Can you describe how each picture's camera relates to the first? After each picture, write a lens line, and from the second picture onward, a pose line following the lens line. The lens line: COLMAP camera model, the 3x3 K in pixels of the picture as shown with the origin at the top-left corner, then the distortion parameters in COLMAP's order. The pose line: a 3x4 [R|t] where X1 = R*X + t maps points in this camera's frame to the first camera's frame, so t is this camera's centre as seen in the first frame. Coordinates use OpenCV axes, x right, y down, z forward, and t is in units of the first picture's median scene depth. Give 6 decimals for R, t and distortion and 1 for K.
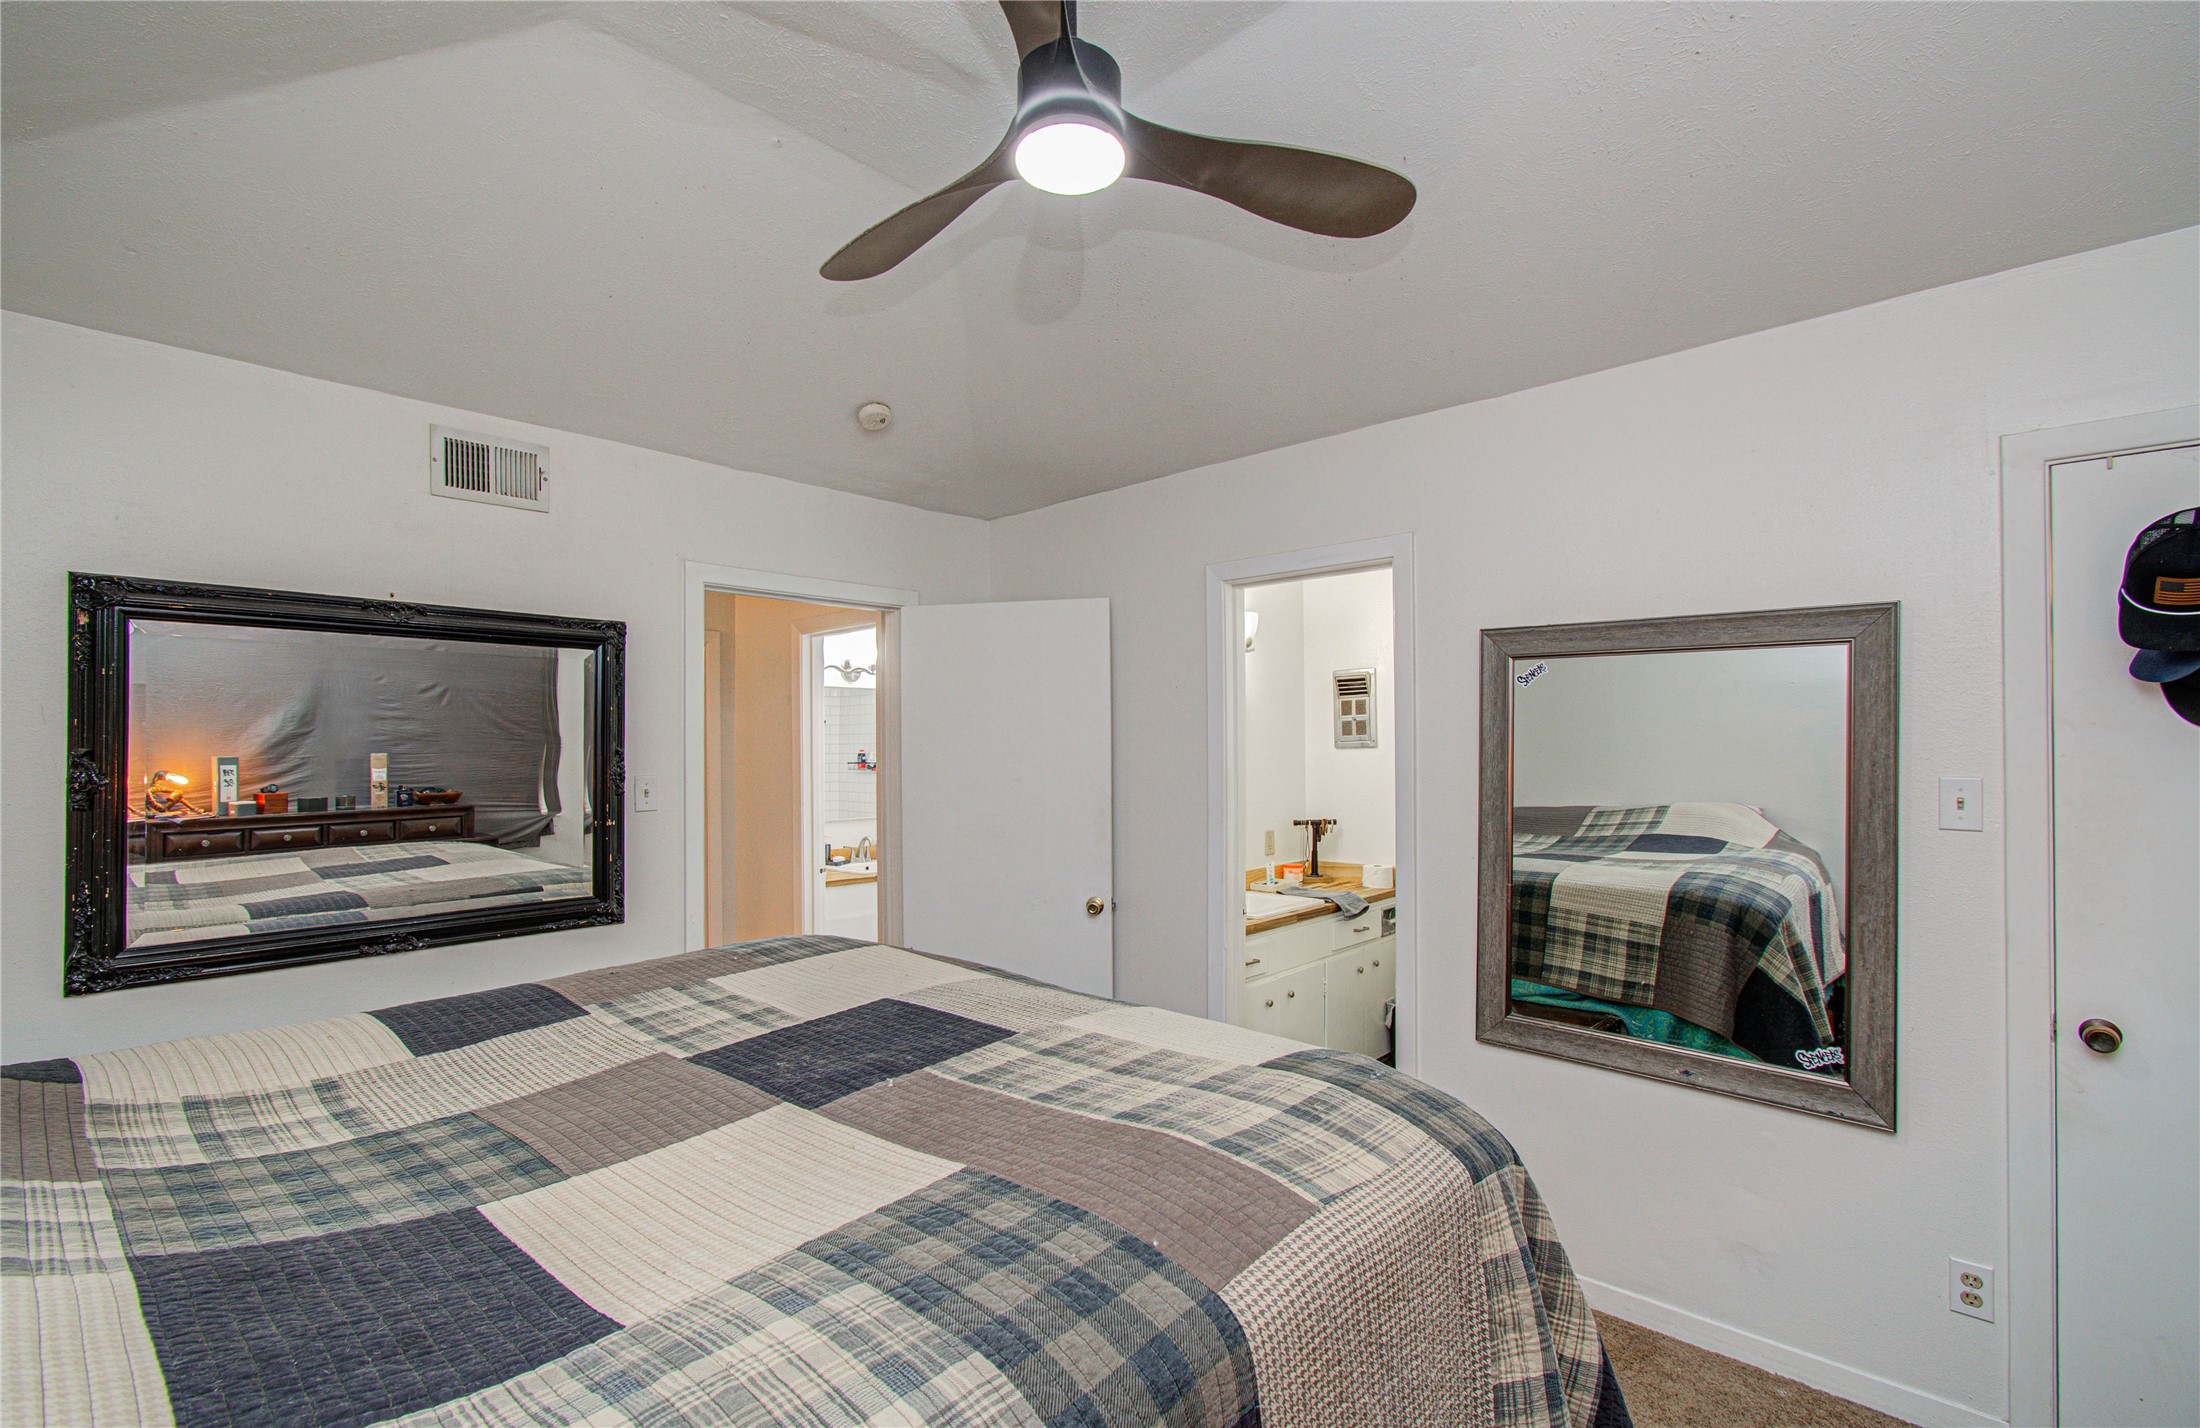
lens RADIAL K [[972.5, 0, 1105.6], [0, 972.5, 721.9], [0, 0, 1]] dist [-0.000559, 0.000058]
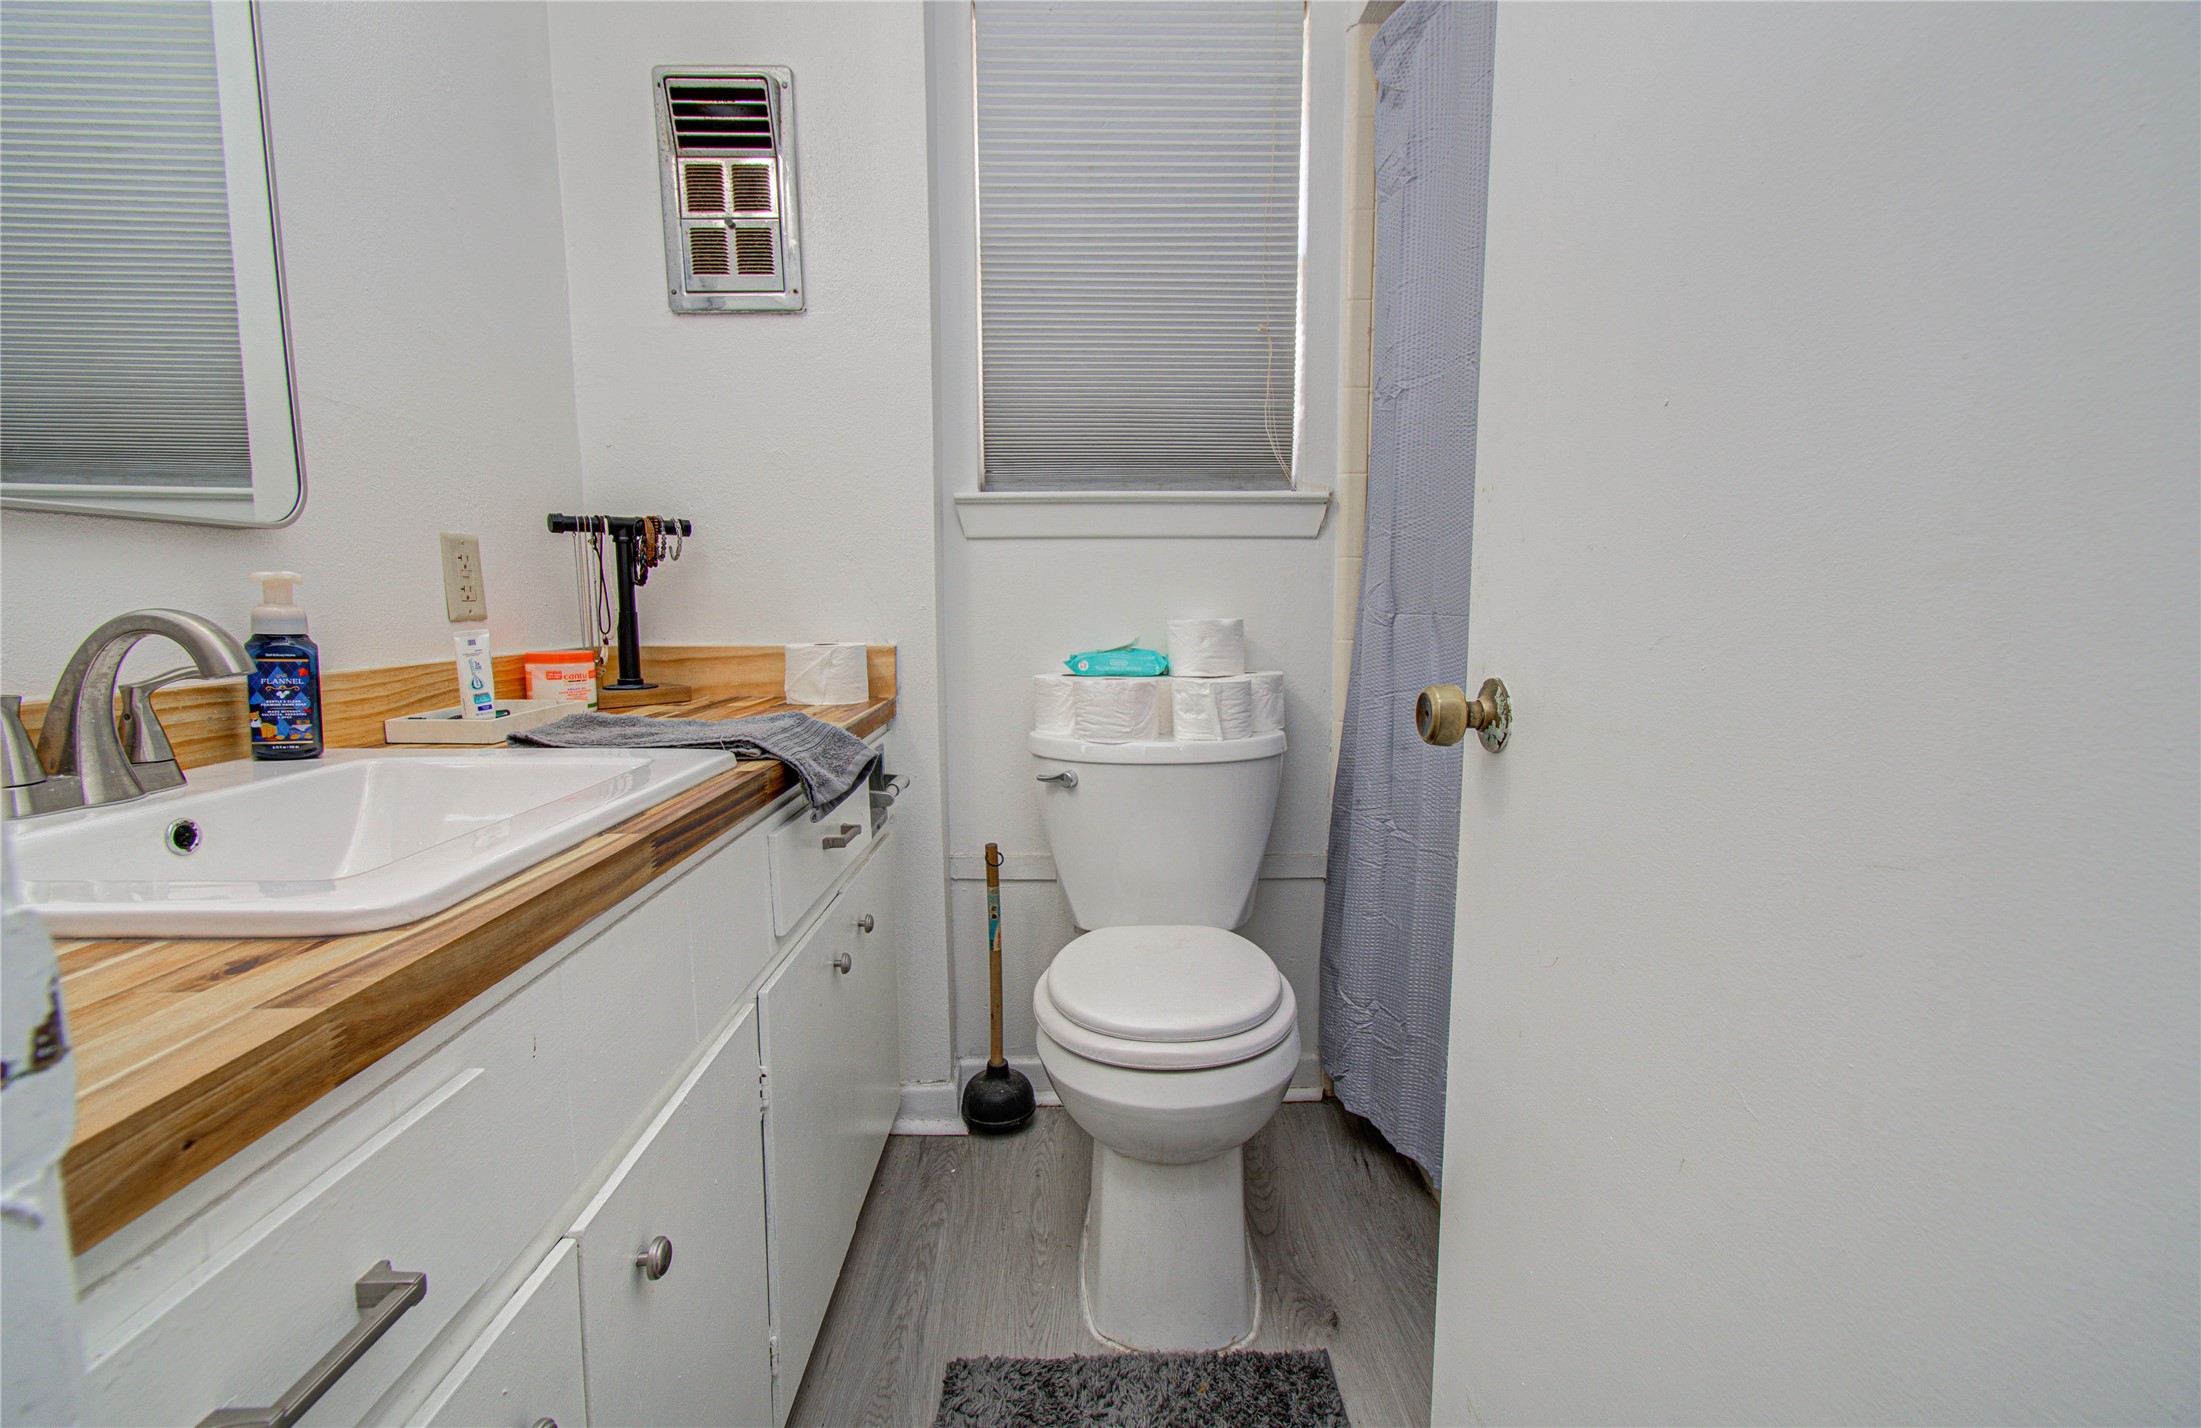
lens RADIAL K [[972.9, 0, 1106.1], [0, 972.9, 721.9], [0, 0, 1]] dist [-0.000559, 0.000058]
pose [[0.736627, -0.084334, 0.671020, 0.109825], [-0.022834, 0.988528, 0.149304, 0.116481], [-0.675913, -0.125304, 0.726251, 0.645653]]
